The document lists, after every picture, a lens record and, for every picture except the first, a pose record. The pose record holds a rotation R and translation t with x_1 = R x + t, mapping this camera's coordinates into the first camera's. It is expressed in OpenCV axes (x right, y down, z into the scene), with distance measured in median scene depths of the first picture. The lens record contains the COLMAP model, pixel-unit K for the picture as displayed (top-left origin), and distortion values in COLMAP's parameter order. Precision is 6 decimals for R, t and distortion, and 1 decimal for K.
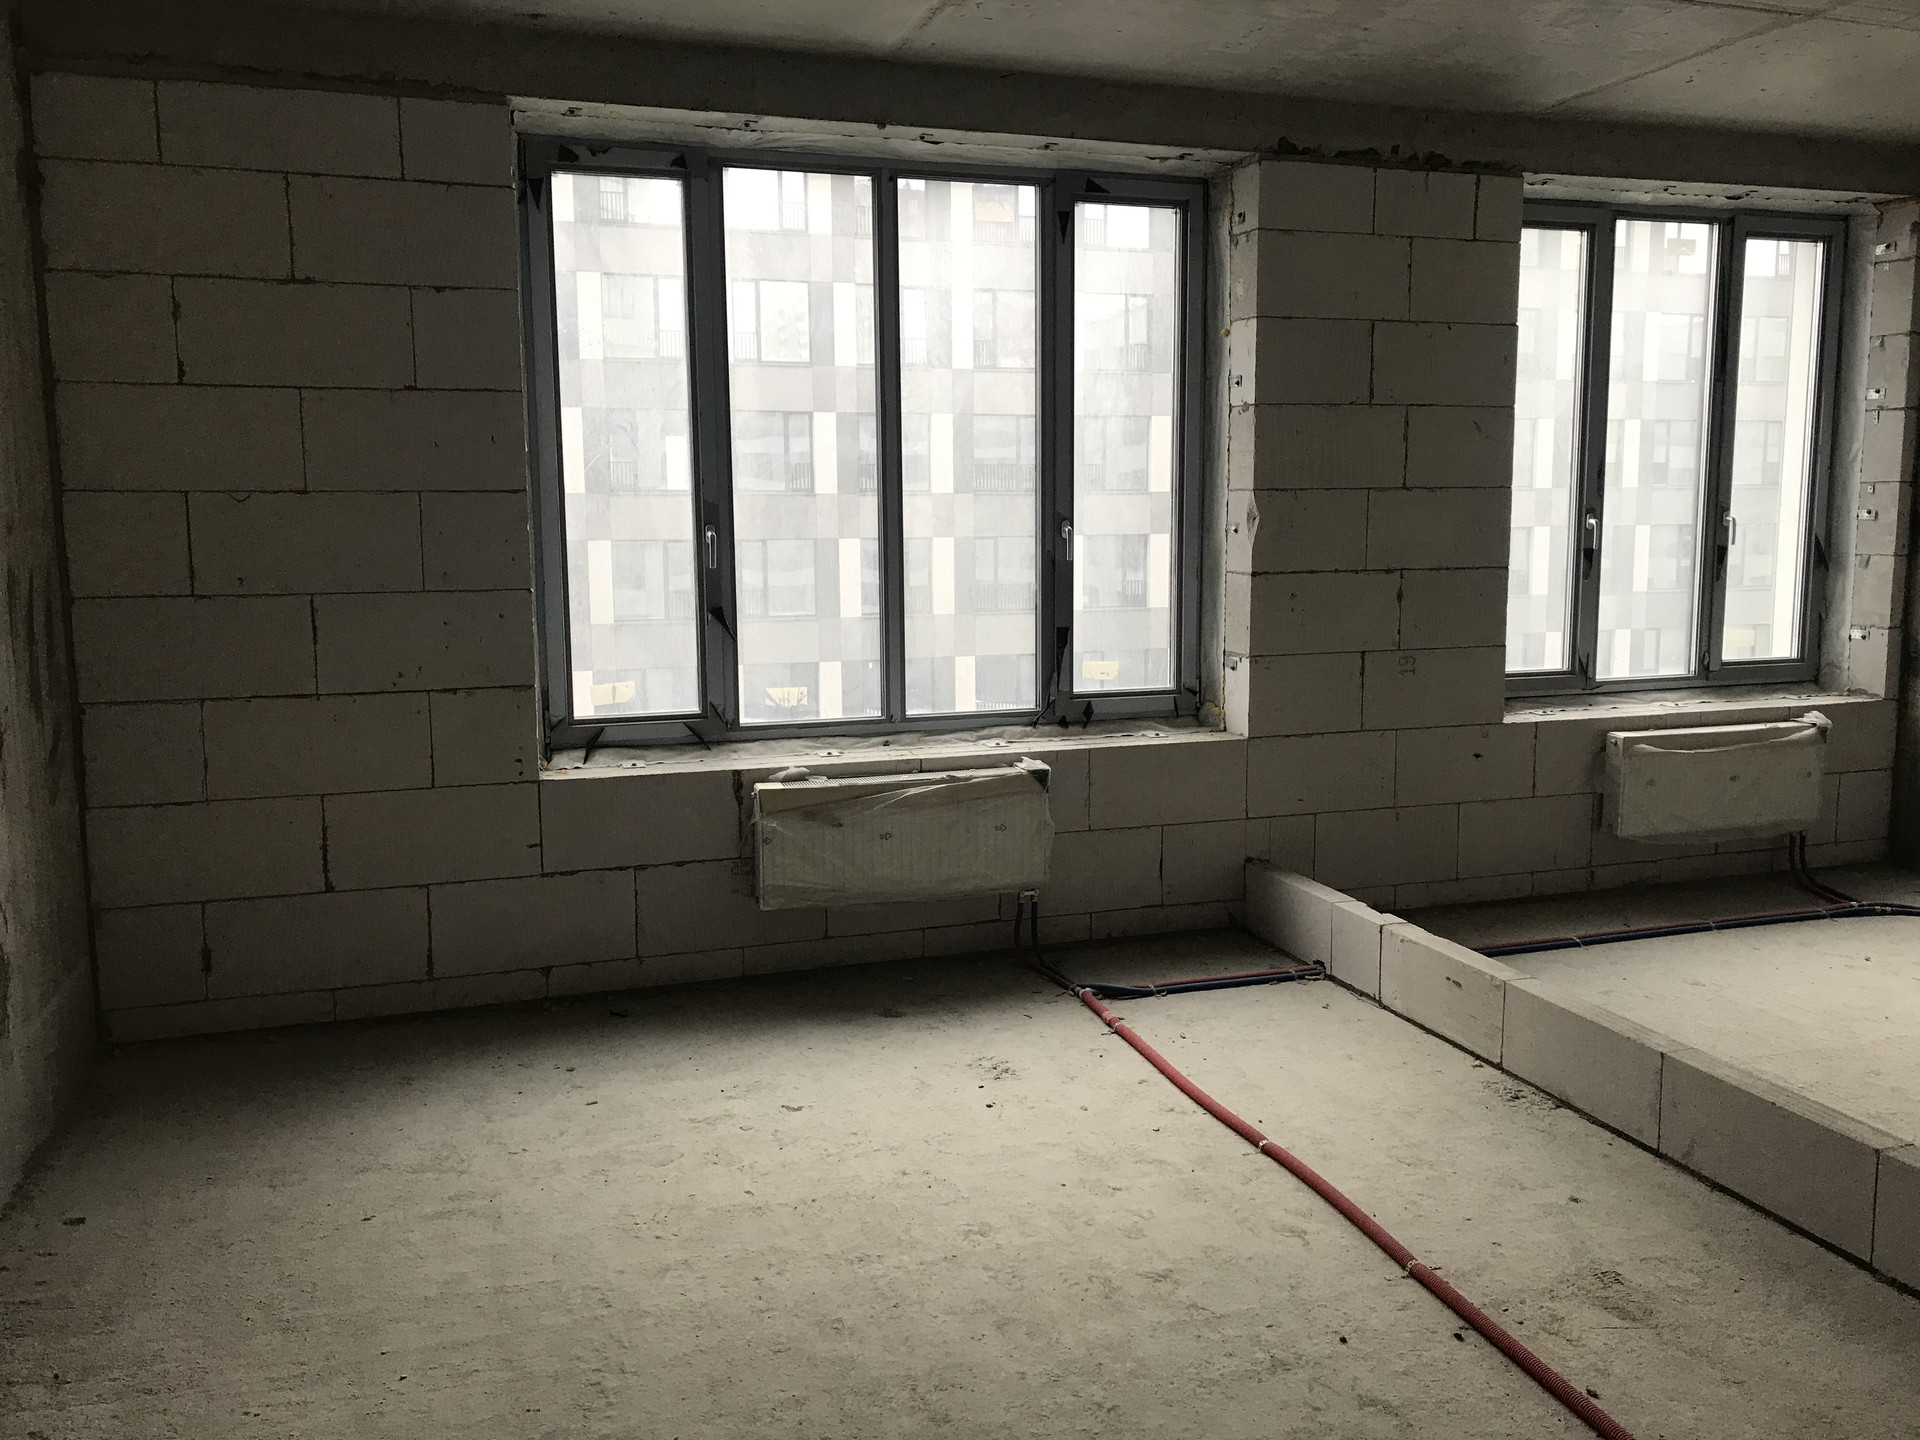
lens RADIAL K [[1558.4, 0, 970.8], [0, 1558.4, 696.7], [0, 0, 1]] dist [0.038699, -0.035300]
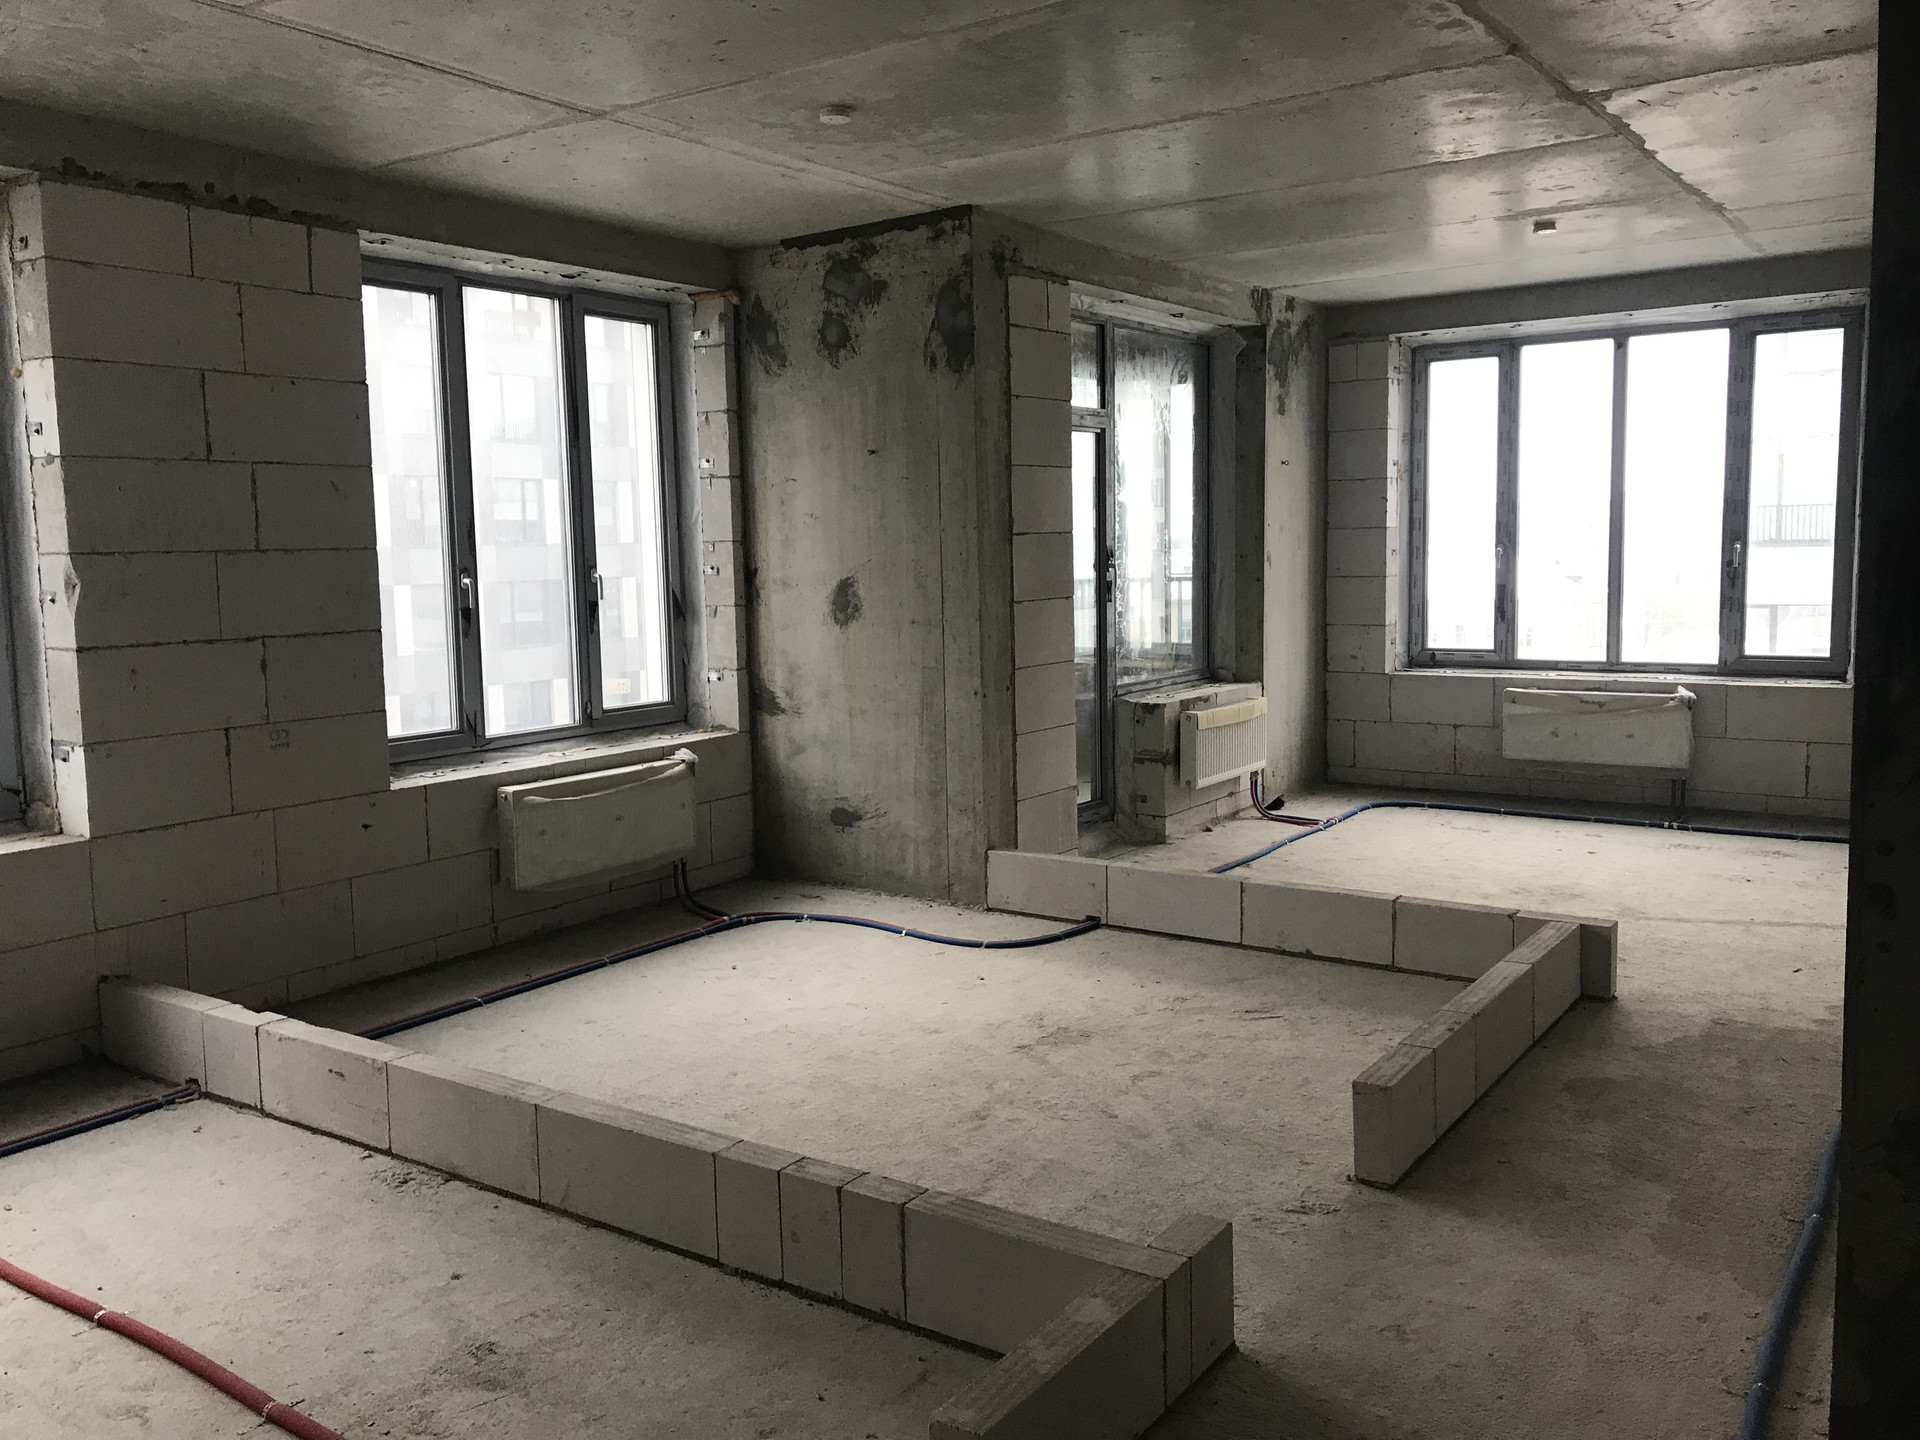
lens RADIAL K [[1558.4, 0, 968.9], [0, 1558.4, 699.3], [0, 0, 1]] dist [0.038699, -0.035300]
pose [[0.798653, -0.069518, 0.597764, 0.054270], [0.089239, 0.996004, -0.003397, -0.004291], [-0.595139, 0.056056, 0.801665, 0.003097]]
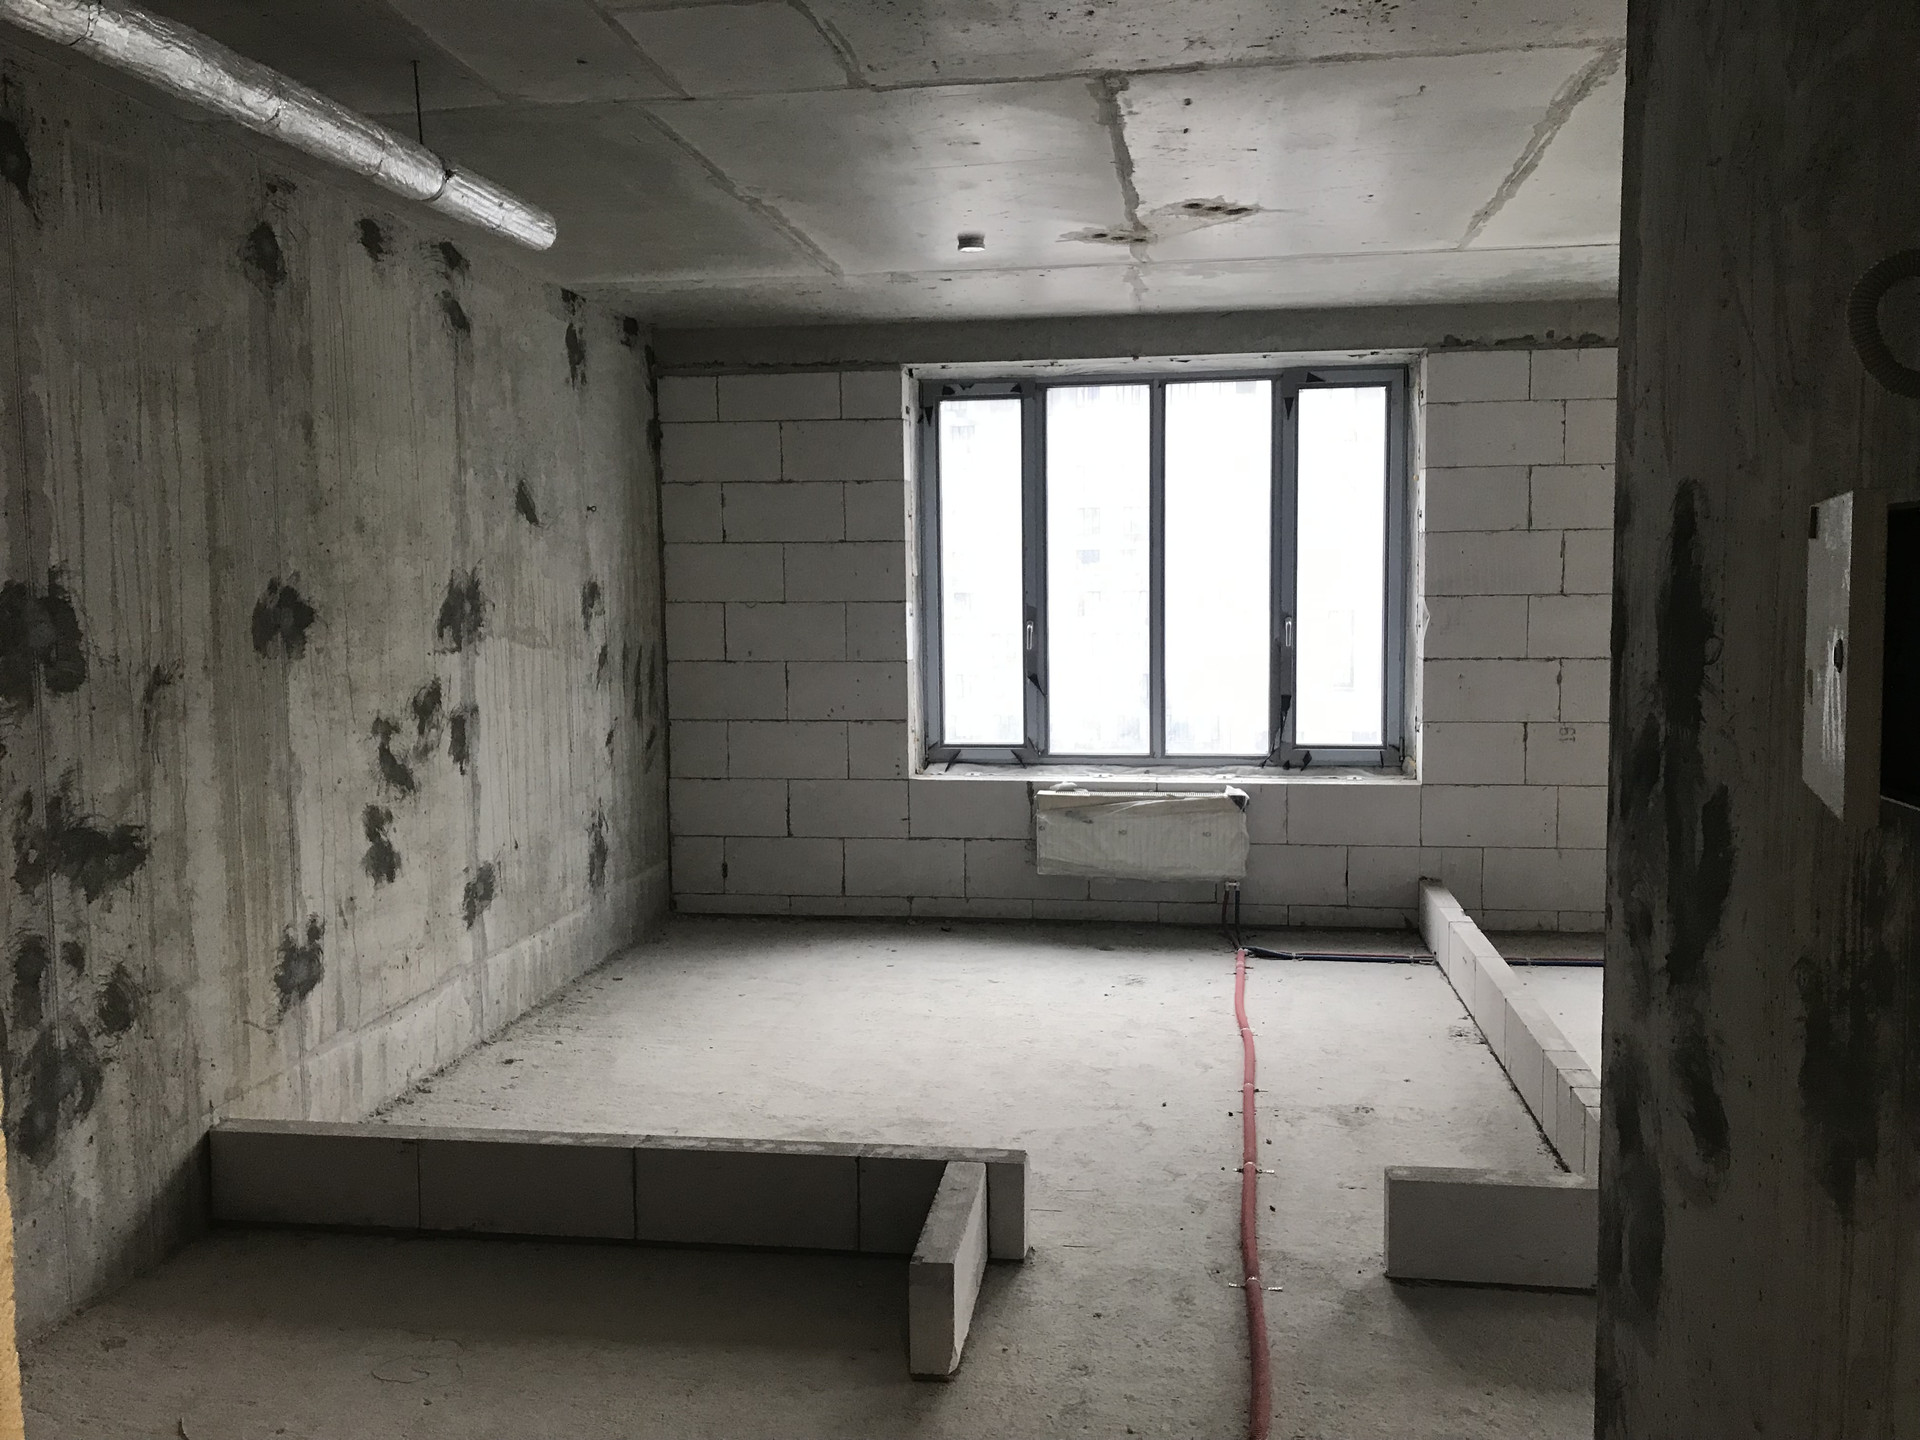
lens RADIAL K [[1558.4, 0, 966.2], [0, 1558.4, 703.4], [0, 0, 1]] dist [0.038699, -0.035300]
pose [[0.890321, 0.033096, -0.454129, 0.458859], [-0.051495, 0.998275, -0.028202, 0.016384], [0.452412, 0.048494, 0.890489, -0.368705]]
